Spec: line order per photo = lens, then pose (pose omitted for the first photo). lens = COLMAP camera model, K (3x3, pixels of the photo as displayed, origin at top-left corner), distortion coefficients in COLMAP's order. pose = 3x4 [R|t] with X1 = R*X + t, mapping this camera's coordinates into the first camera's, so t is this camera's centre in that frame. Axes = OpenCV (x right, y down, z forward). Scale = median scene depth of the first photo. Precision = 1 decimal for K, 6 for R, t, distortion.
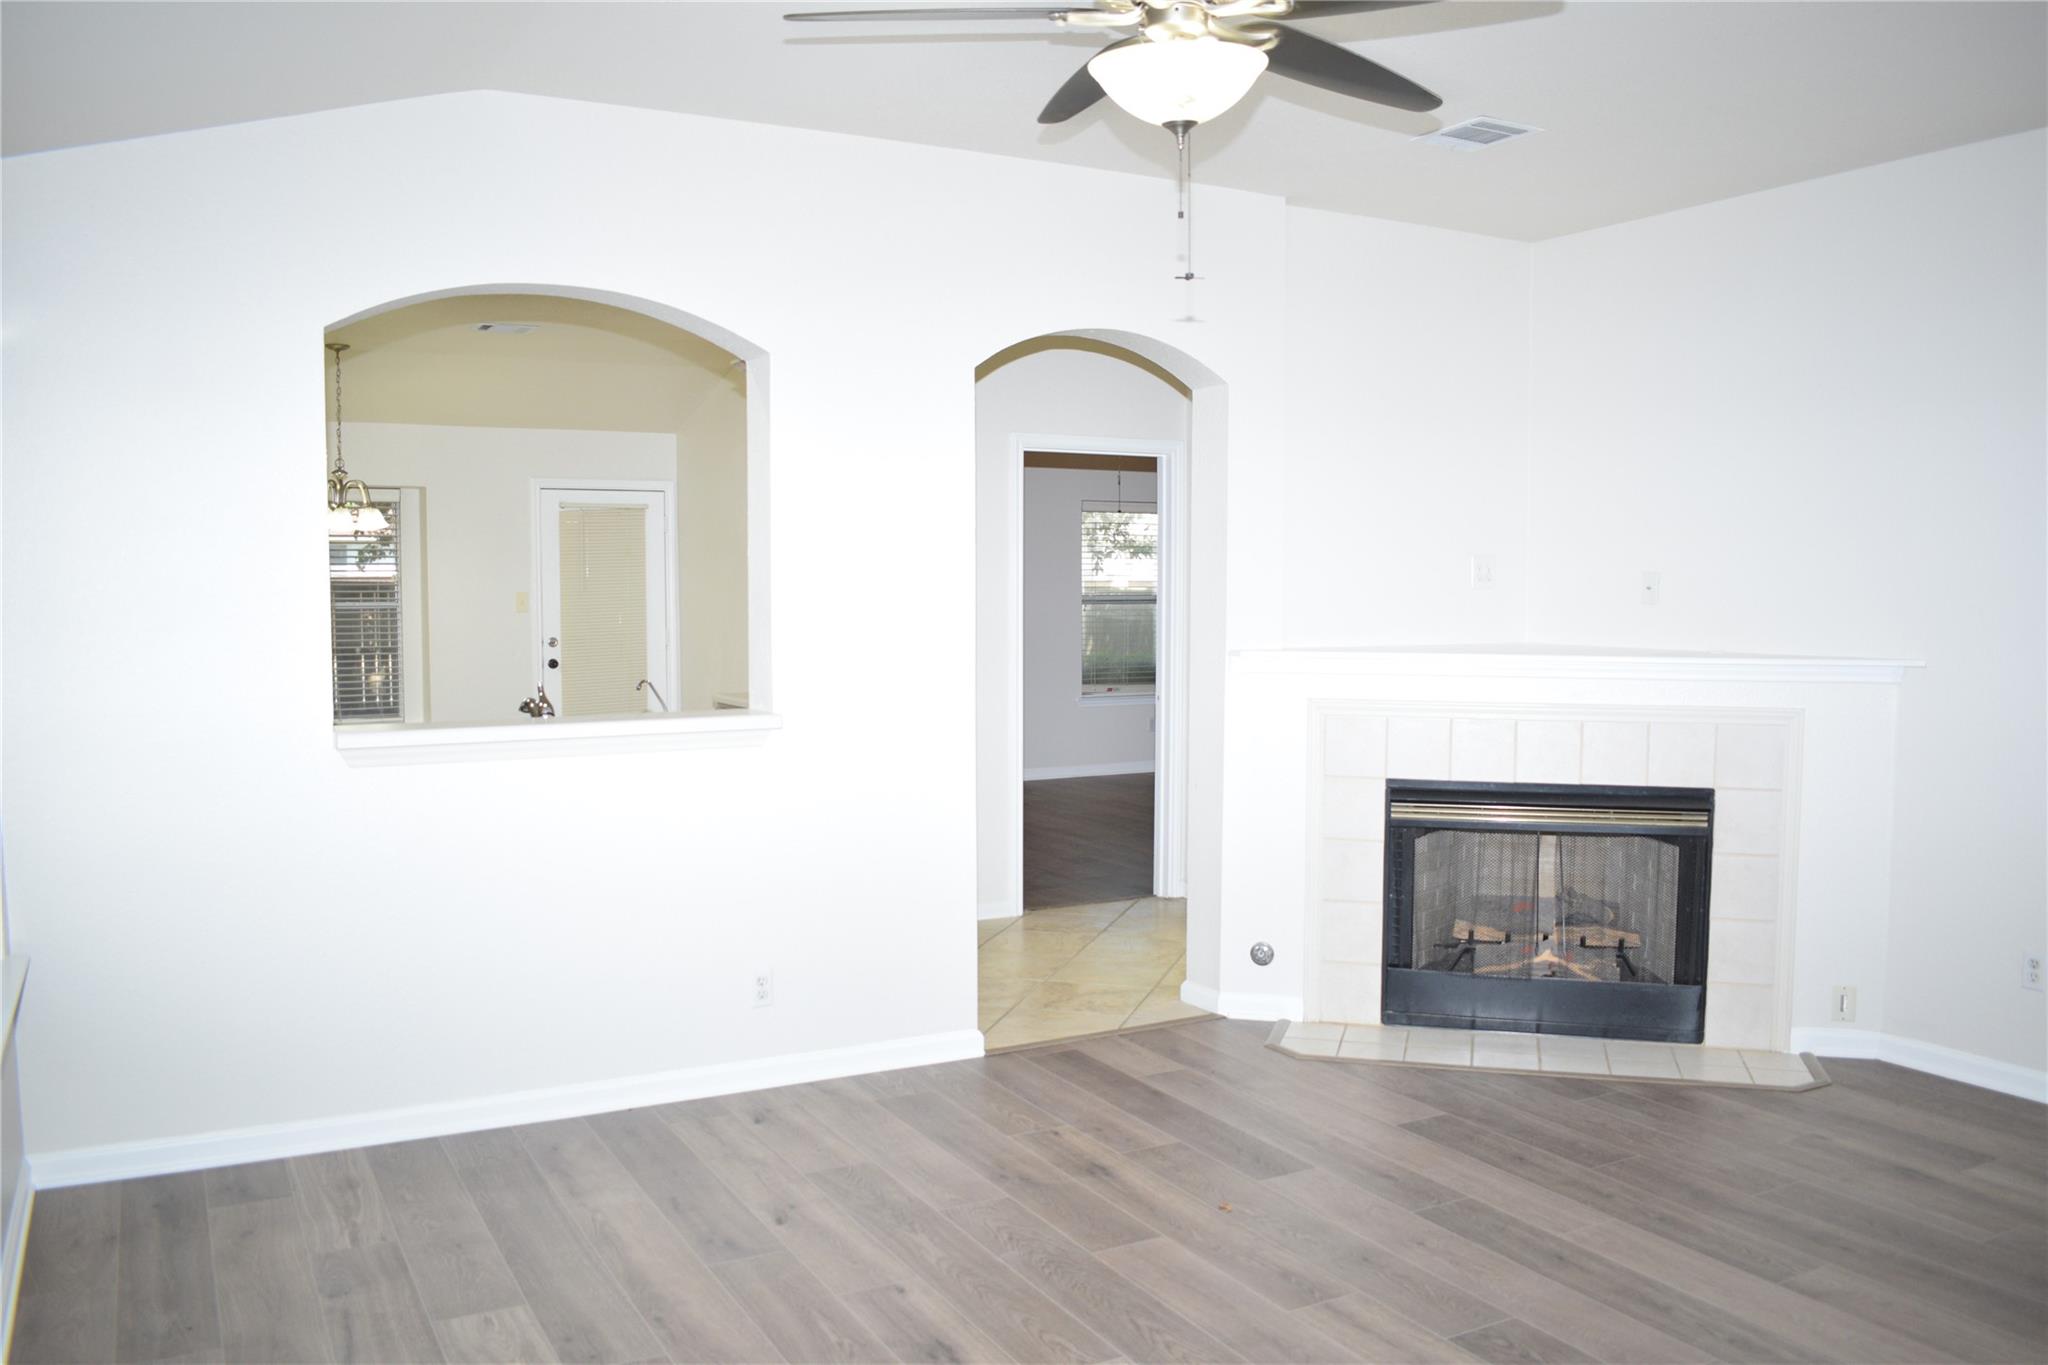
lens RADIAL K [[1636.1, 0, 1030.0], [0, 1636.1, 699.2], [0, 0, 1]] dist [-0.097781, 0.016230]
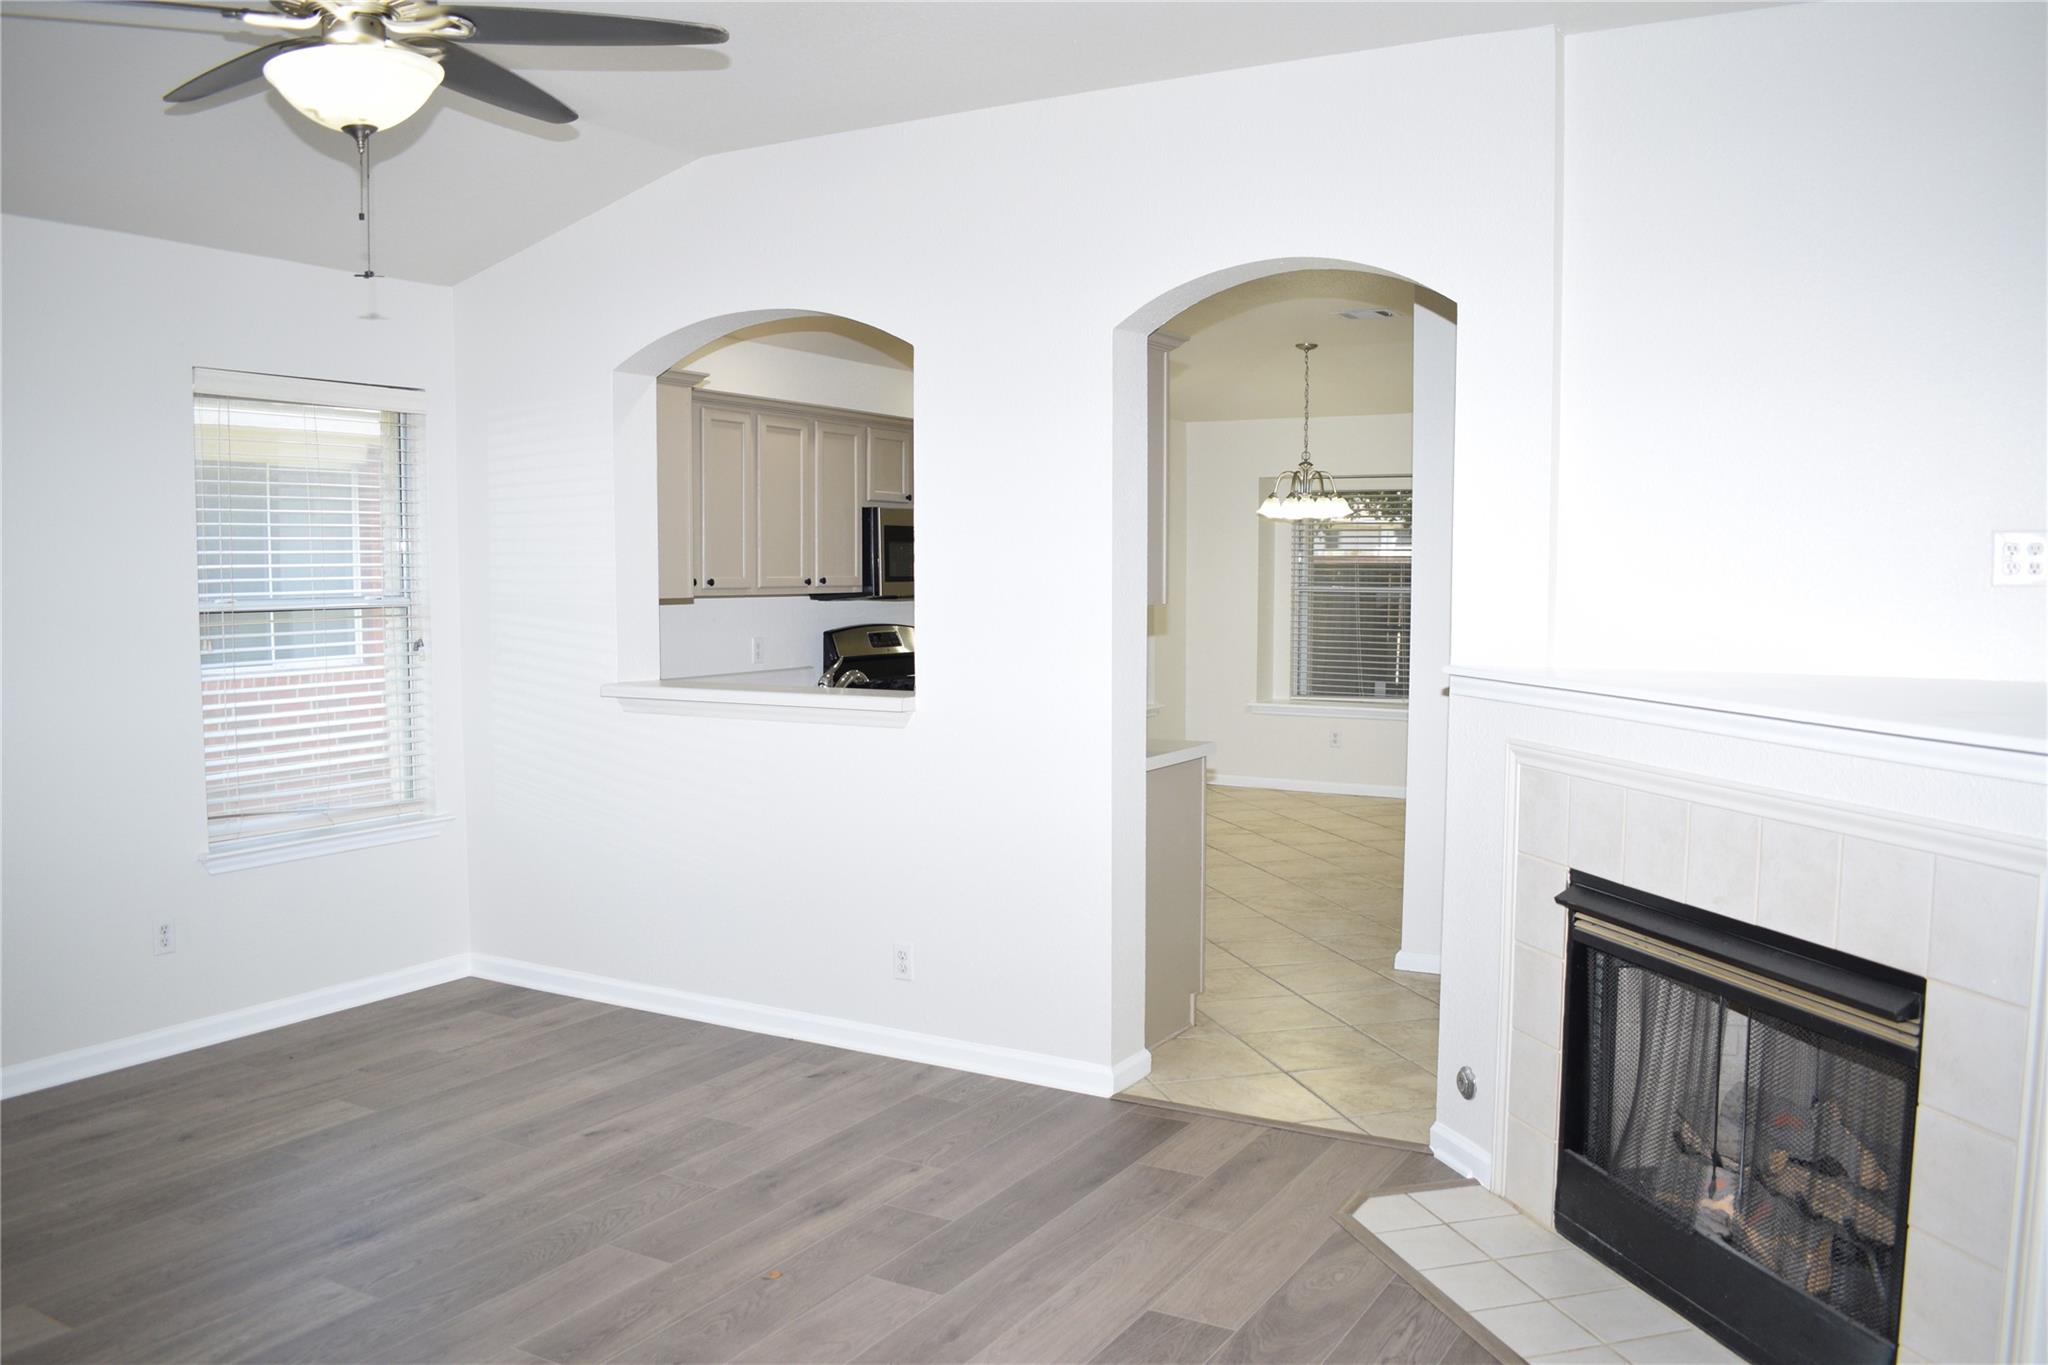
lens RADIAL K [[1636.1, 0, 1041.6], [0, 1636.1, 684.3], [0, 0, 1]] dist [-0.097781, 0.016230]
pose [[0.521413, 0.062865, -0.850985, 0.666519], [-0.063578, 0.997373, 0.034724, -0.035325], [0.850932, 0.035998, 0.524040, 0.466578]]
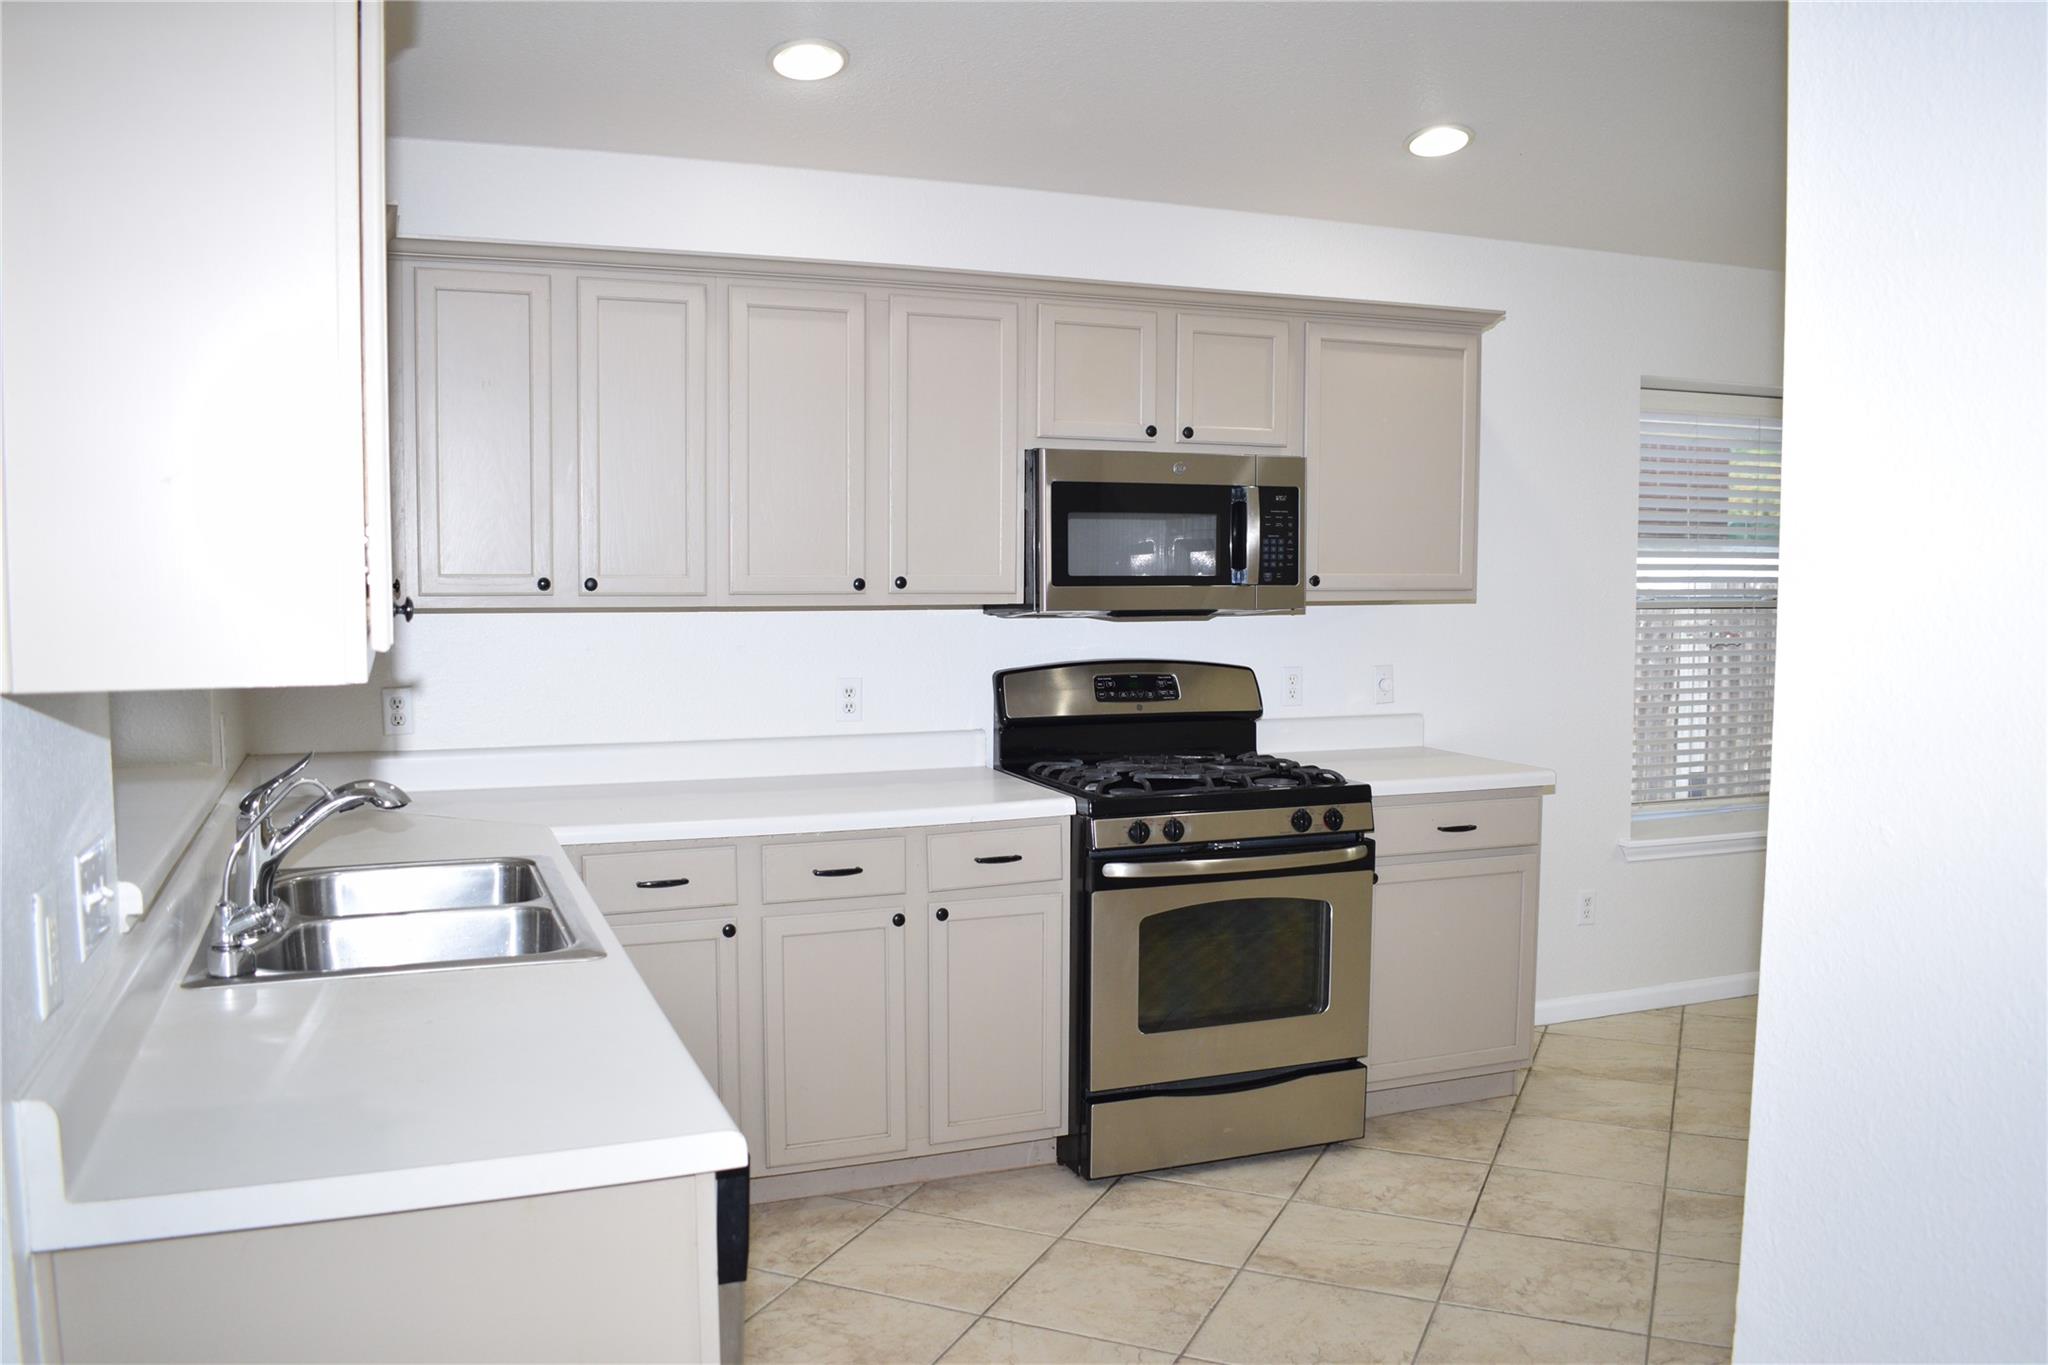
lens RADIAL K [[1636.1, 0, 1031.9], [0, 1636.1, 692.4], [0, 0, 1]] dist [-0.097781, 0.016230]
pose [[-0.124129, 0.080315, -0.989010, 0.163466], [-0.075689, 0.993049, 0.090142, -0.083401], [0.989375, 0.086047, -0.117187, 1.156566]]
